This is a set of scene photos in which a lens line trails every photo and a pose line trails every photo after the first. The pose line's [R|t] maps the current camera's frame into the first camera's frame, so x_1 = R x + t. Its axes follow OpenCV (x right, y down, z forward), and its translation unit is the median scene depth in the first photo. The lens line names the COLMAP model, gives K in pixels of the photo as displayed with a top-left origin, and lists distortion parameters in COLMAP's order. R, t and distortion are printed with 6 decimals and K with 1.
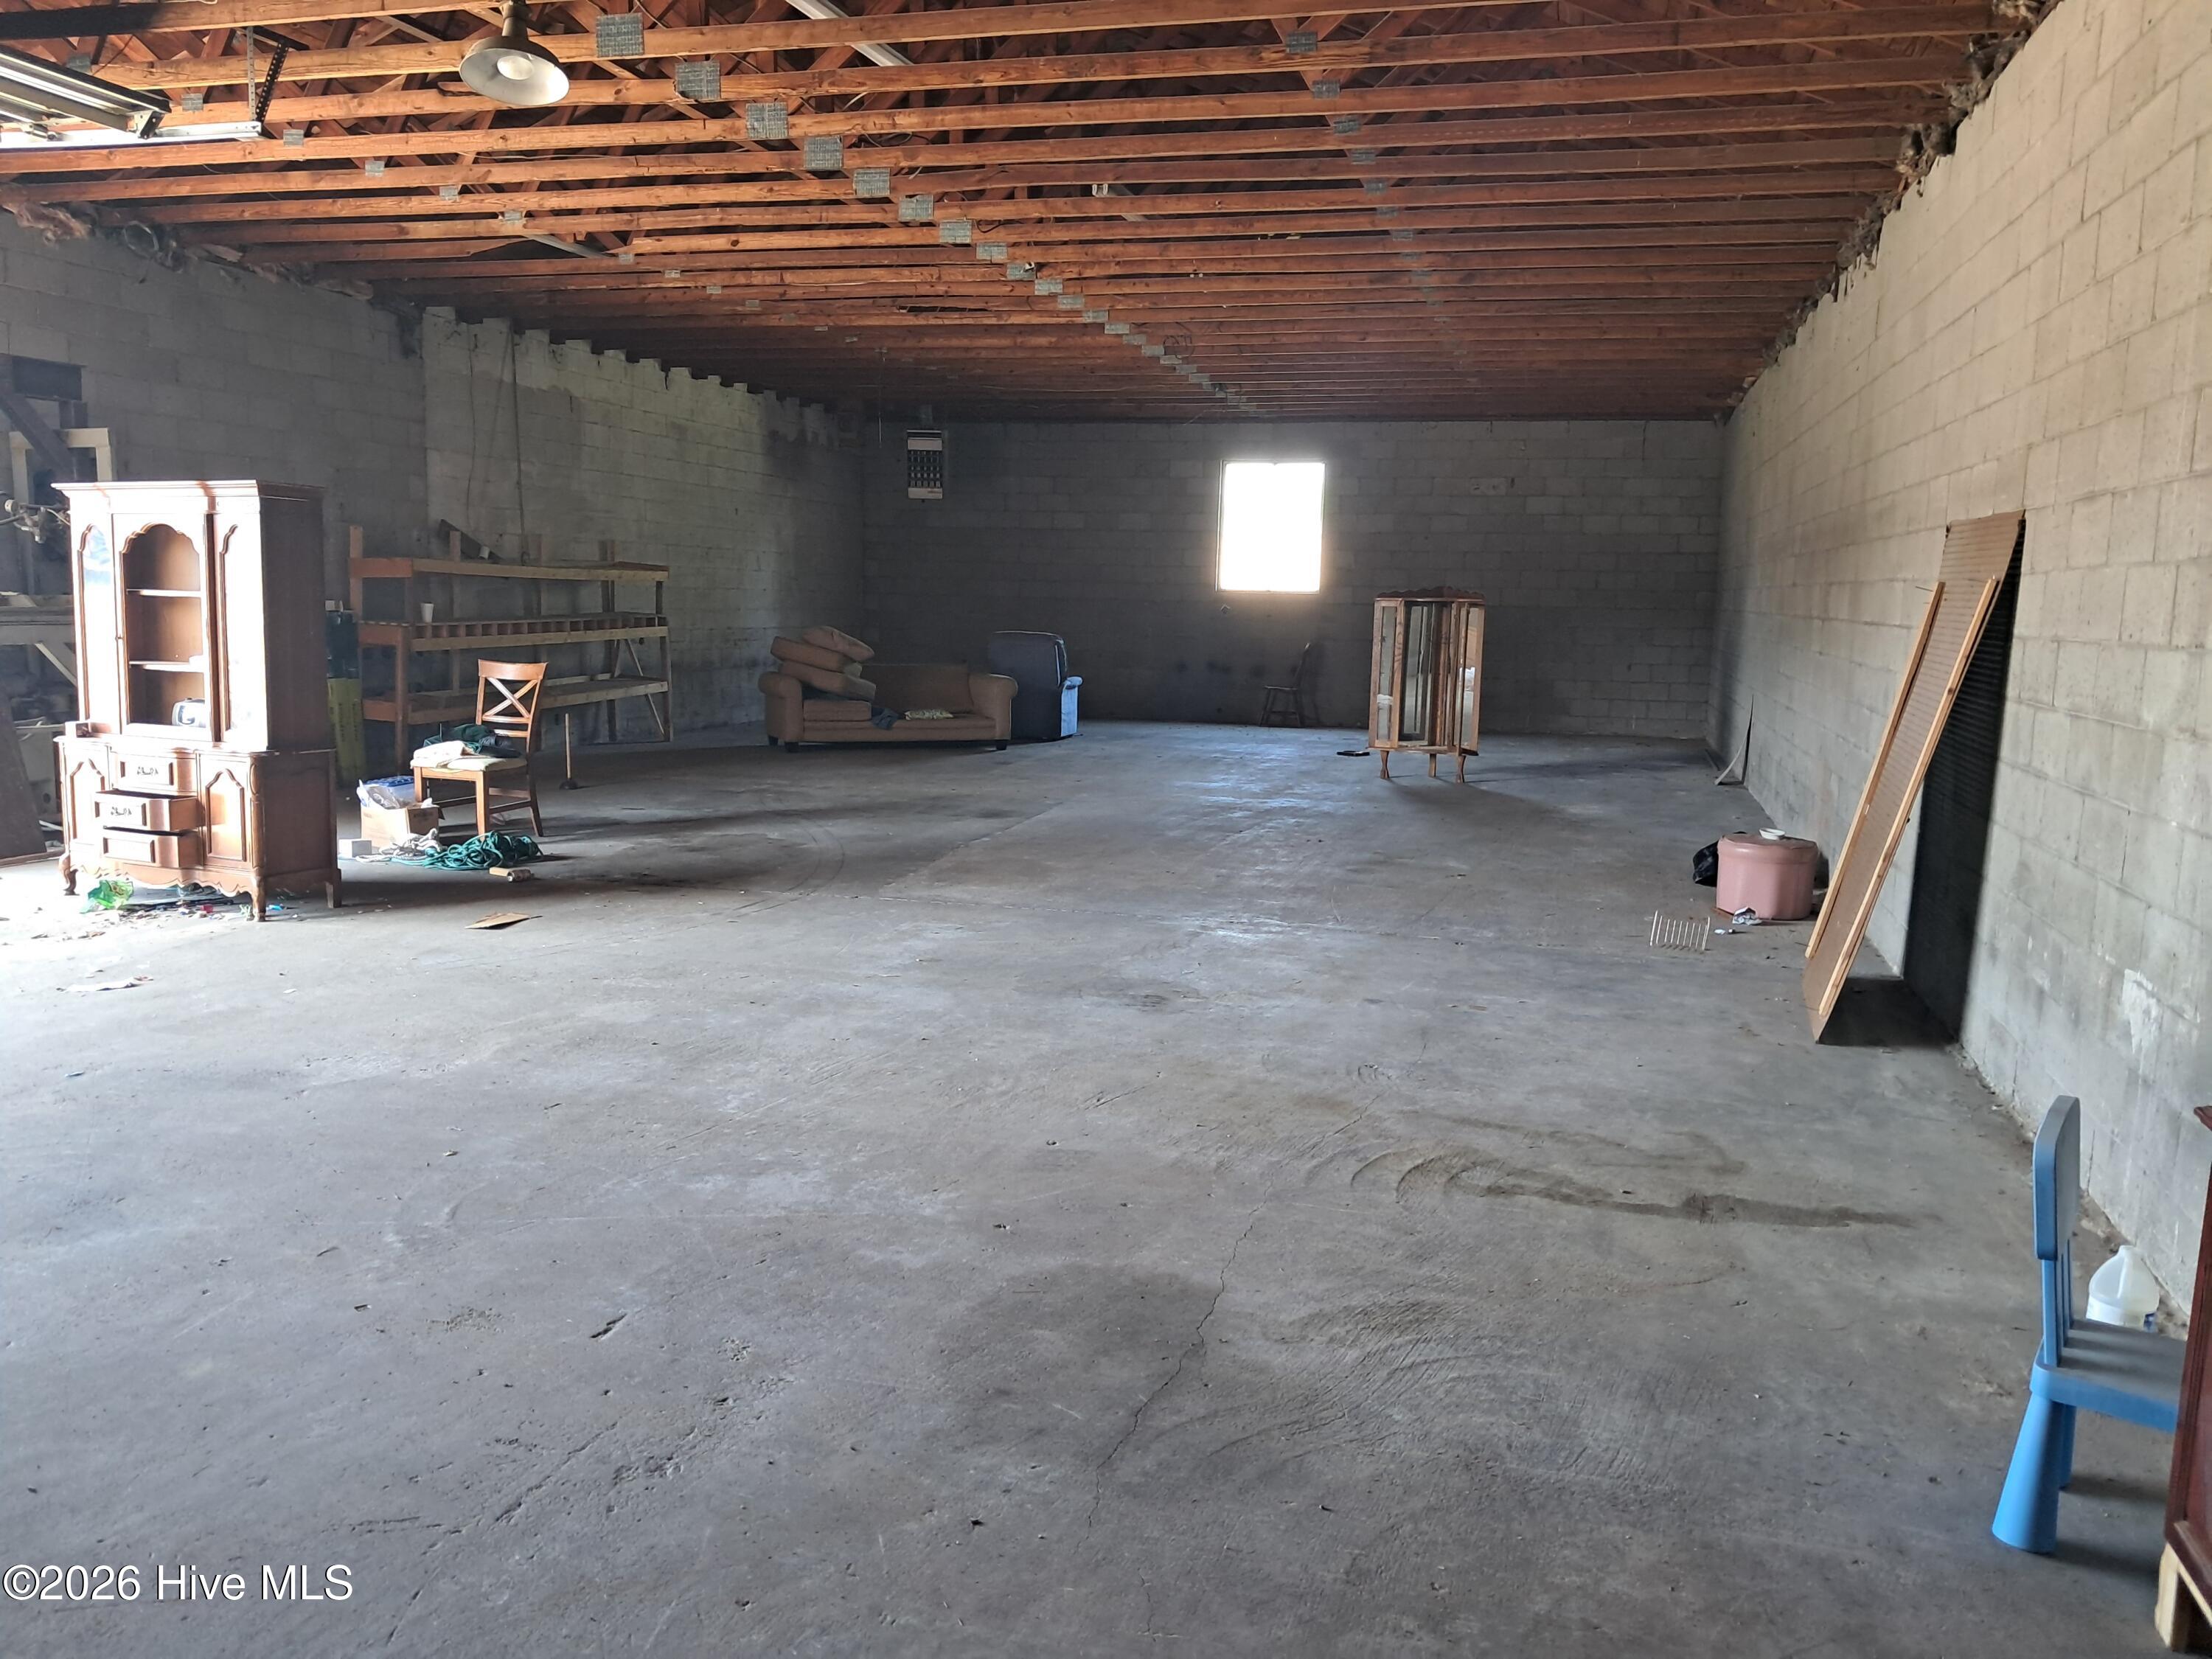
lens RADIAL K [[1766.2, 0, 1103.3], [0, 1766.2, 828.8], [0, 0, 1]] dist [0.058585, -0.089420]
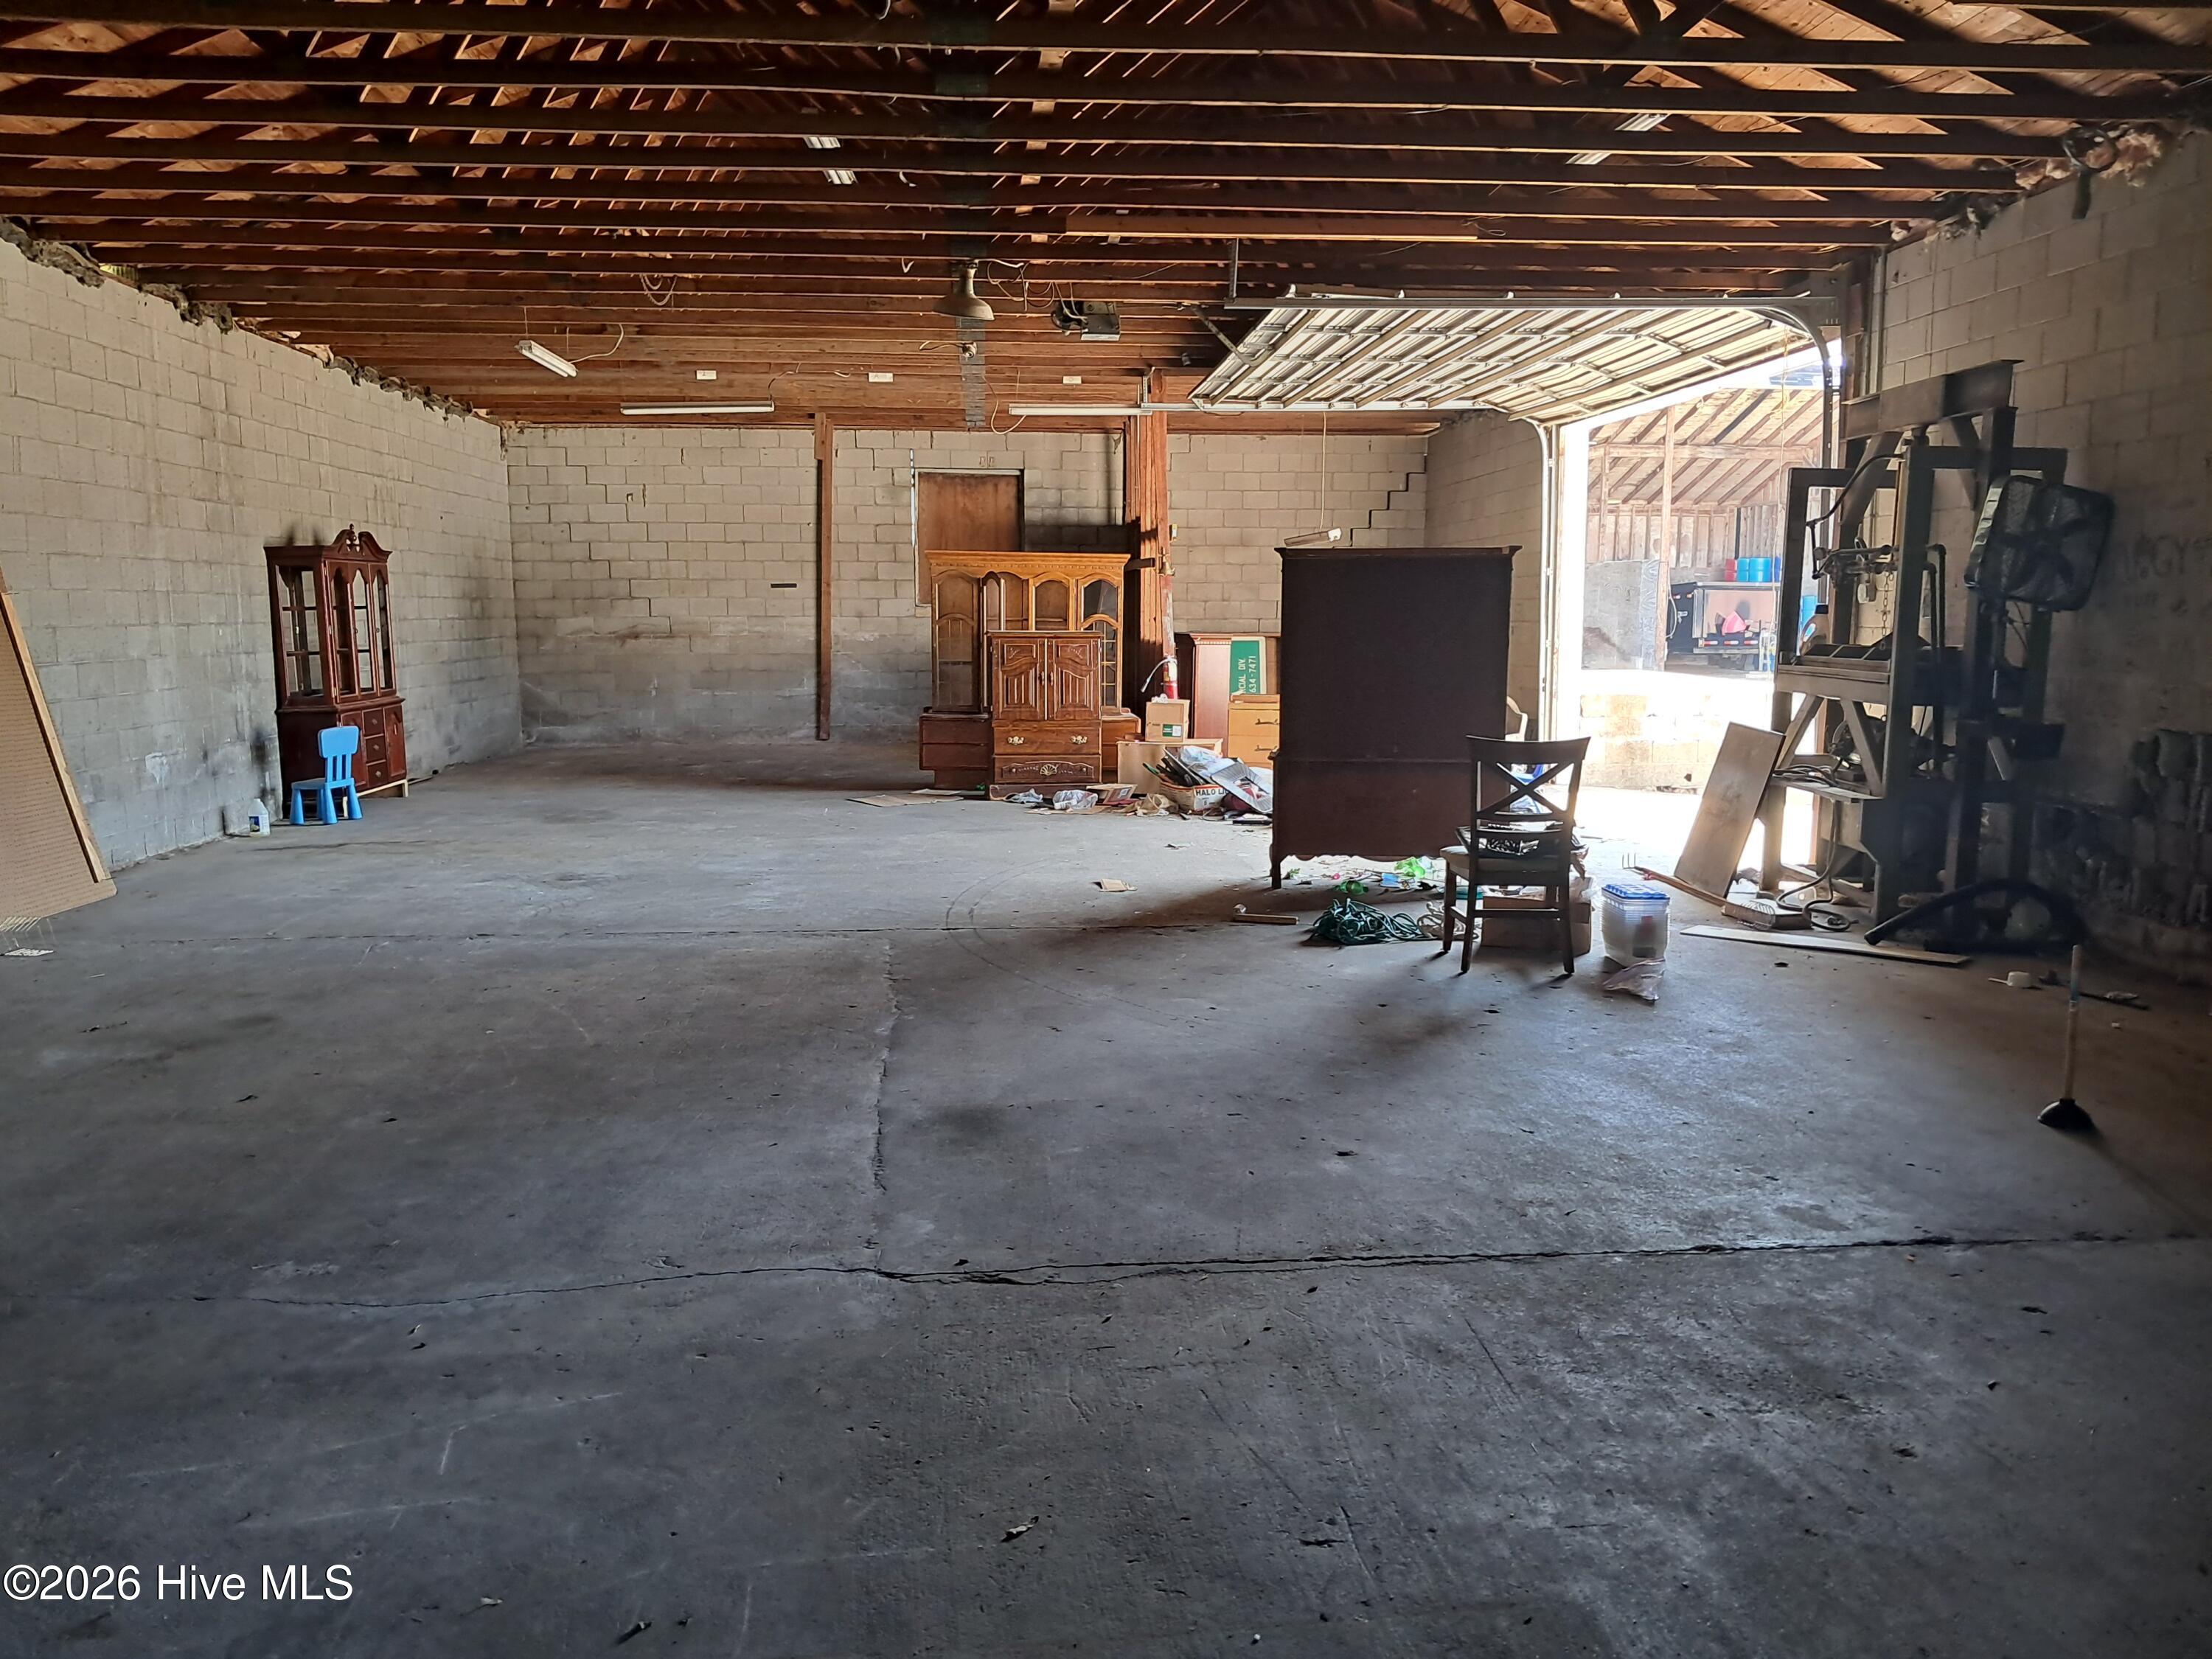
lens RADIAL K [[1766.2, 0, 1106.9], [0, 1766.2, 832.3], [0, 0, 1]] dist [0.058585, -0.089420]
pose [[-0.942213, 0.015660, -0.334647, 0.146371], [-0.069172, 0.968288, 0.240068, -0.497387], [0.327795, 0.249344, -0.911251, 3.670301]]
